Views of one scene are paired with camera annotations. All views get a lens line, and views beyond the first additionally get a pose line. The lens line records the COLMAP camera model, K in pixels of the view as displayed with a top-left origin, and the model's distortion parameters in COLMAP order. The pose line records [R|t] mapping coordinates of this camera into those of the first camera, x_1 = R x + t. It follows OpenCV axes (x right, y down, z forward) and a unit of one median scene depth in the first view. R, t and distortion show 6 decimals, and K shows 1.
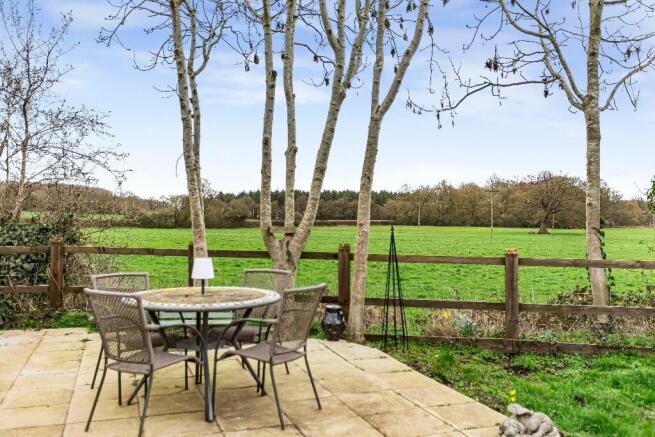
lens RADIAL K [[579.0, 0, 325.1], [0, 579.0, 209.3], [0, 0, 1]] dist [-0.002832, 0.001918]
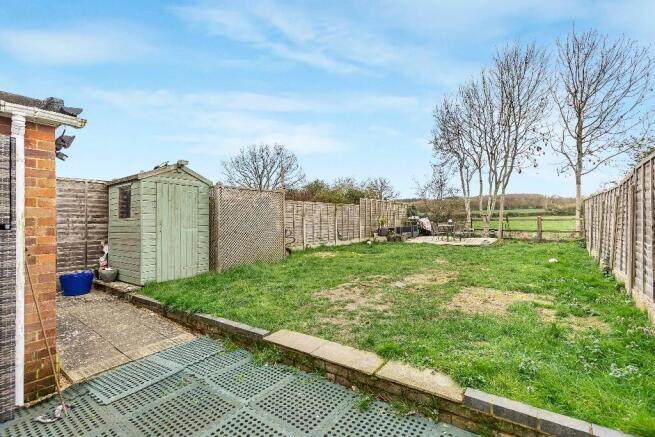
lens RADIAL K [[306.9, 0, 327.5], [0, 306.9, 218.5], [0, 0, 1]] dist [-0.001362, 0.000047]
pose [[0.546911, -0.029493, -0.836671, 1.241646], [0.055948, 0.998433, 0.001377, -0.004216], [0.835319, -0.047563, 0.547704, -1.331240]]
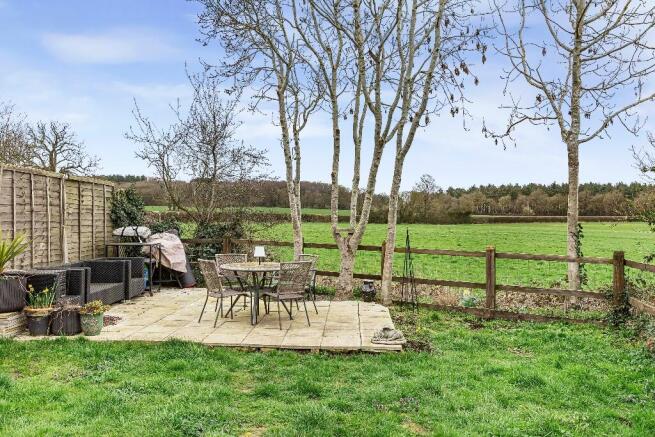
lens RADIAL K [[598.5, 0, 328.5], [0, 598.5, 208.2], [0, 0, 1]] dist [-0.008211, 0.000757]
pose [[0.924057, -0.002116, -0.382248, 0.494020], [0.004891, 0.999968, 0.006289, -0.035496], [0.382222, -0.007681, 0.924038, -0.496320]]
